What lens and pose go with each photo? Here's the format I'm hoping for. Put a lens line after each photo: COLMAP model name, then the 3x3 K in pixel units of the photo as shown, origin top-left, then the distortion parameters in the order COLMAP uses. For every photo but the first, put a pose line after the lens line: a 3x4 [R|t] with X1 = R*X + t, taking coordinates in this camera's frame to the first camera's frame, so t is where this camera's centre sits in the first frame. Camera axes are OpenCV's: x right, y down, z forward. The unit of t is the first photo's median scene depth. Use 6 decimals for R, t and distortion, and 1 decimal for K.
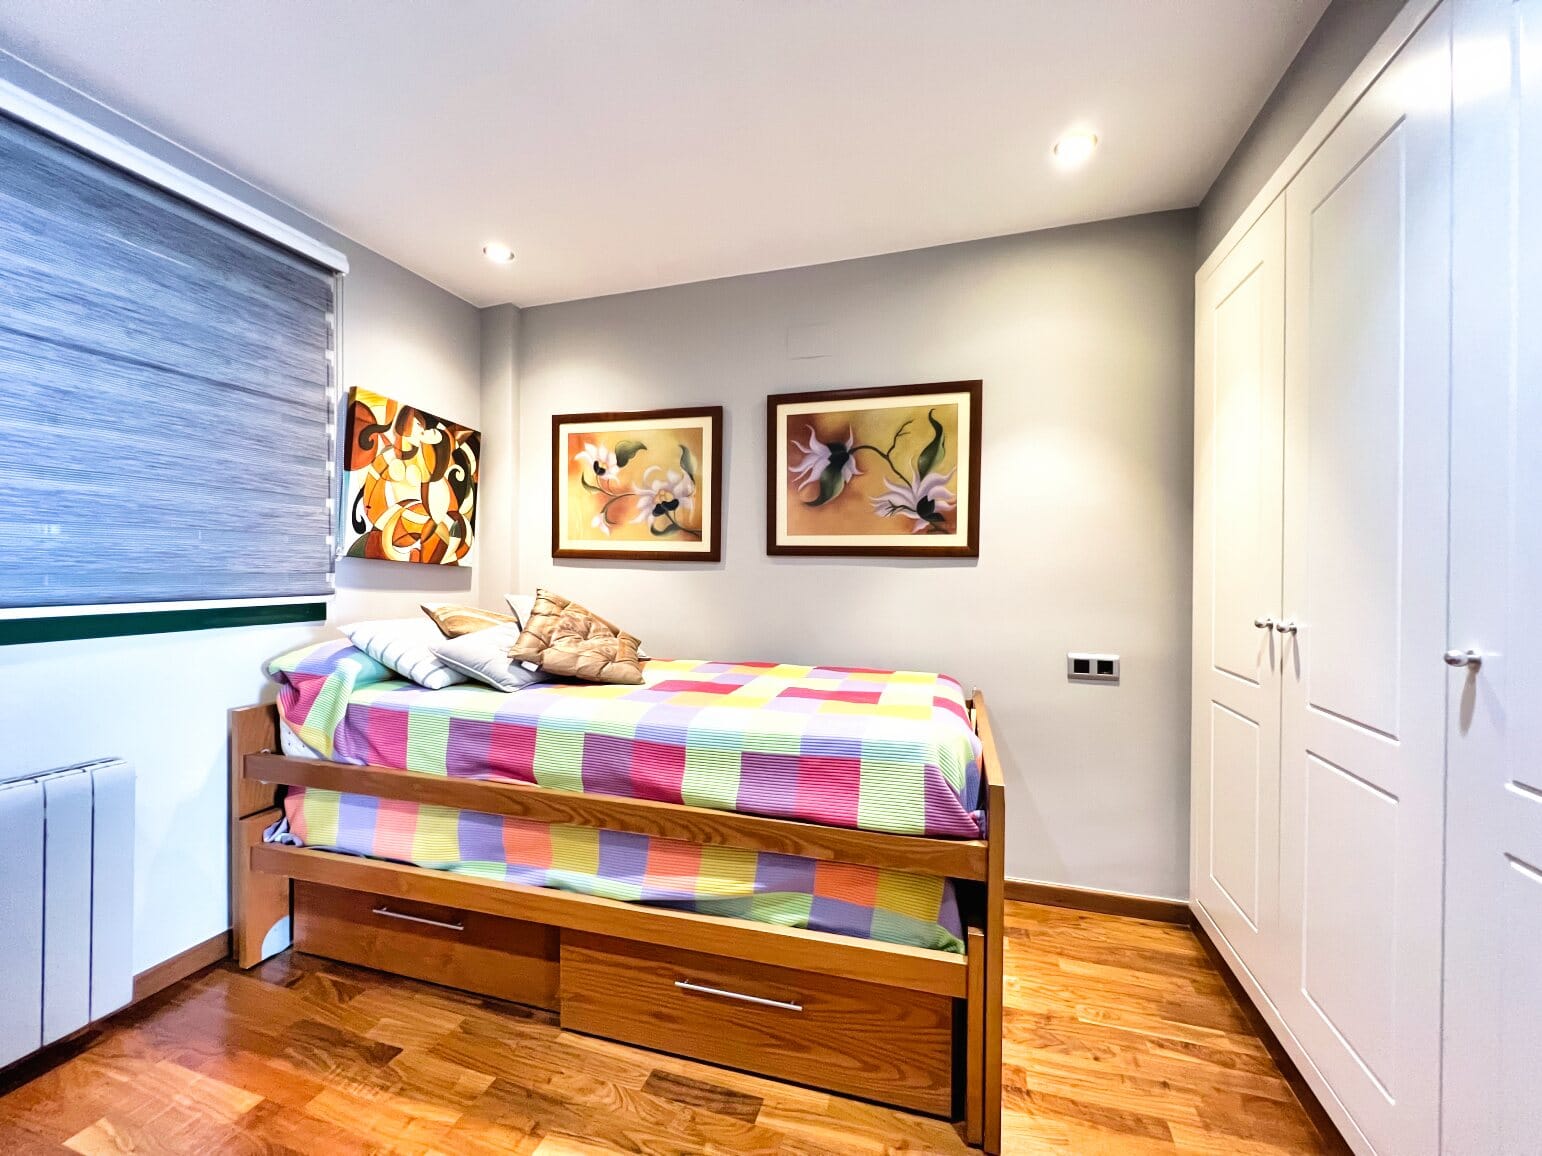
lens RADIAL K [[619.7, 0, 775.8], [0, 619.7, 573.8], [0, 0, 1]] dist [-0.002945, 0.000763]
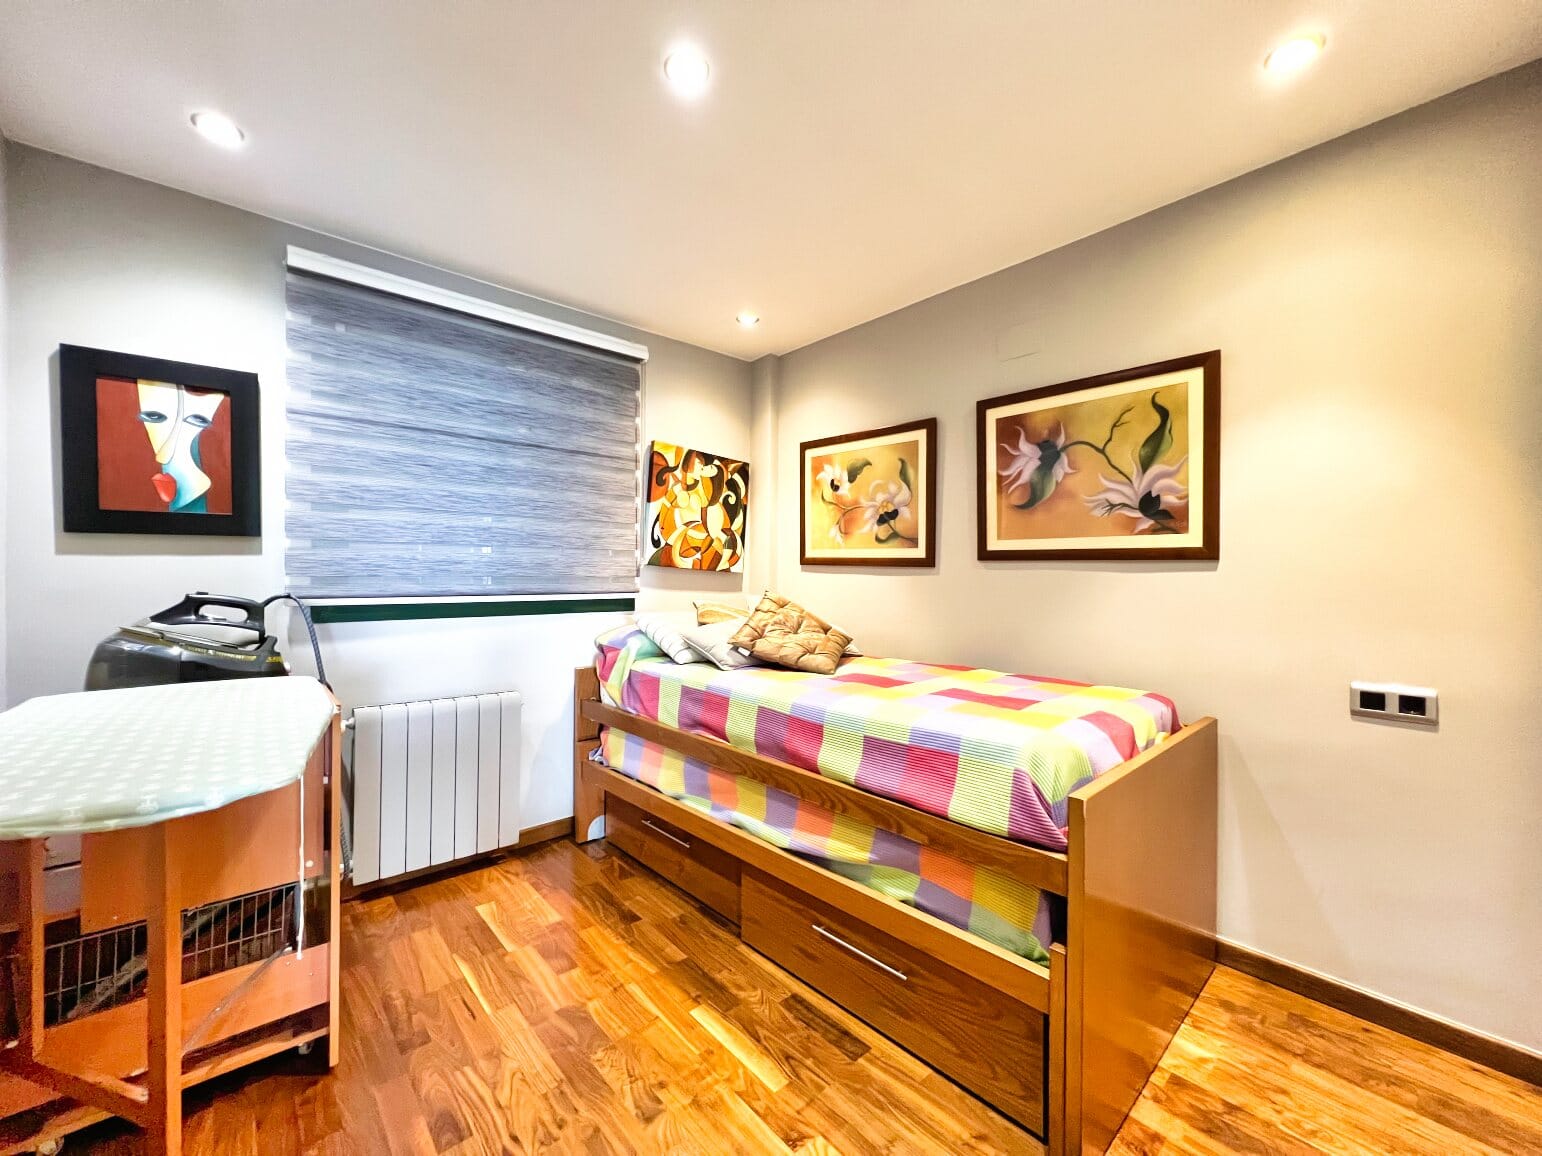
lens RADIAL K [[619.7, 0, 770.7], [0, 619.7, 573.8], [0, 0, 1]] dist [-0.002945, 0.000763]
pose [[0.857608, -0.001122, -0.514303, 0.297439], [-0.004773, 0.999937, -0.010141, 0.005051], [0.514282, 0.011152, 0.857548, -0.043557]]
